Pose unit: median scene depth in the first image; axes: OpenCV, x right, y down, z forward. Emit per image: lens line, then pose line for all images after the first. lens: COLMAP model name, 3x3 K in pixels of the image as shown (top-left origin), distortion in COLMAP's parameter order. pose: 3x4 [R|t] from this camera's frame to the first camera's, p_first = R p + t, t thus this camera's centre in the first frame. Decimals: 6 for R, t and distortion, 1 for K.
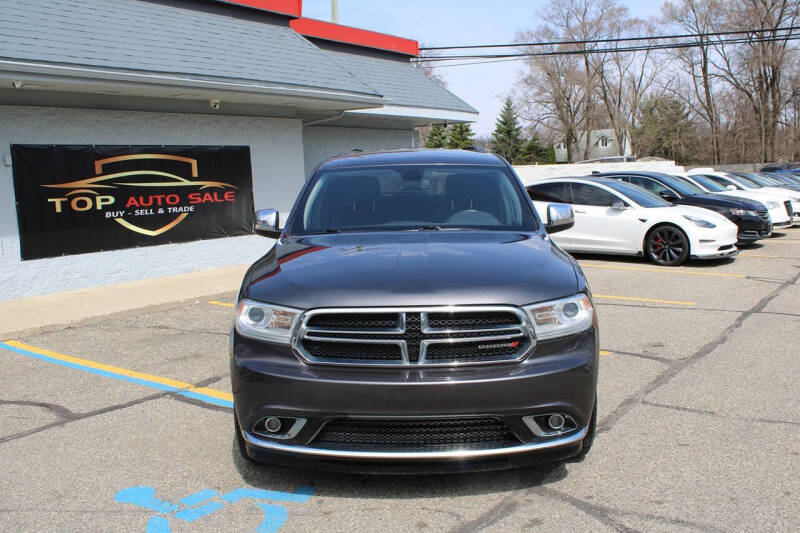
lens RADIAL K [[773.5, 0, 398.6], [0, 773.5, 272.5], [0, 0, 1]] dist [-0.152590, 0.170484]
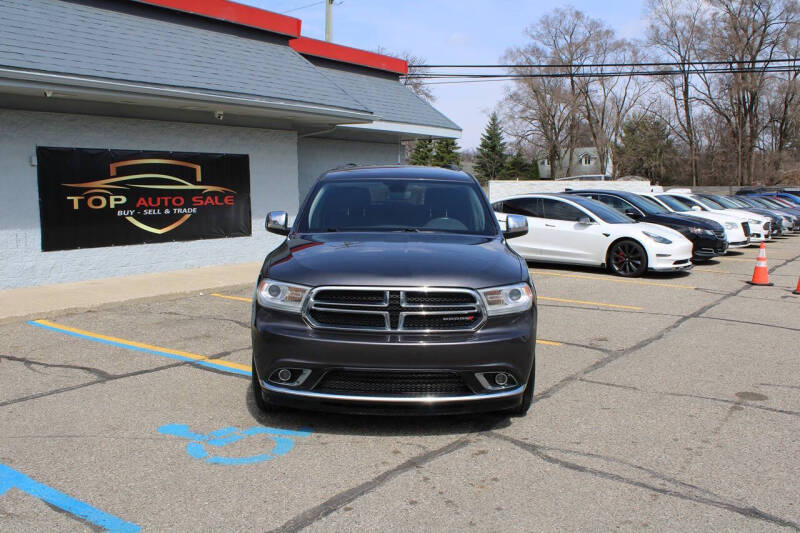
lens RADIAL K [[773.5, 0, 398.6], [0, 773.5, 272.5], [0, 0, 1]] dist [-0.152590, 0.170484]
pose [[0.999220, 0.032667, 0.022196, -0.004128], [-0.032365, 0.999380, -0.013839, 0.029547], [-0.022635, 0.013110, 0.999658, -0.261541]]
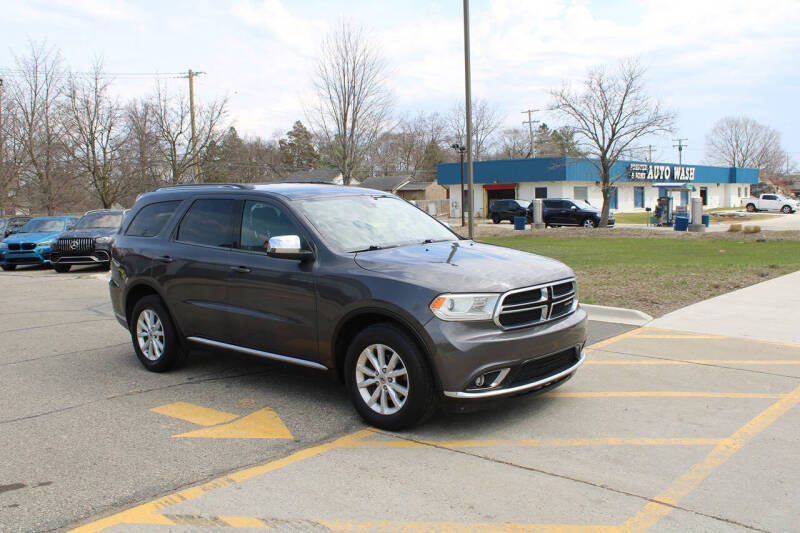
lens RADIAL K [[773.5, 0, 398.6], [0, 773.5, 272.5], [0, 0, 1]] dist [-0.152590, 0.170484]
pose [[0.650490, -0.080672, 0.755218, -1.066410], [0.115235, 0.993315, 0.006851, -0.018203], [-0.750722, 0.082571, 0.655438, 0.150272]]
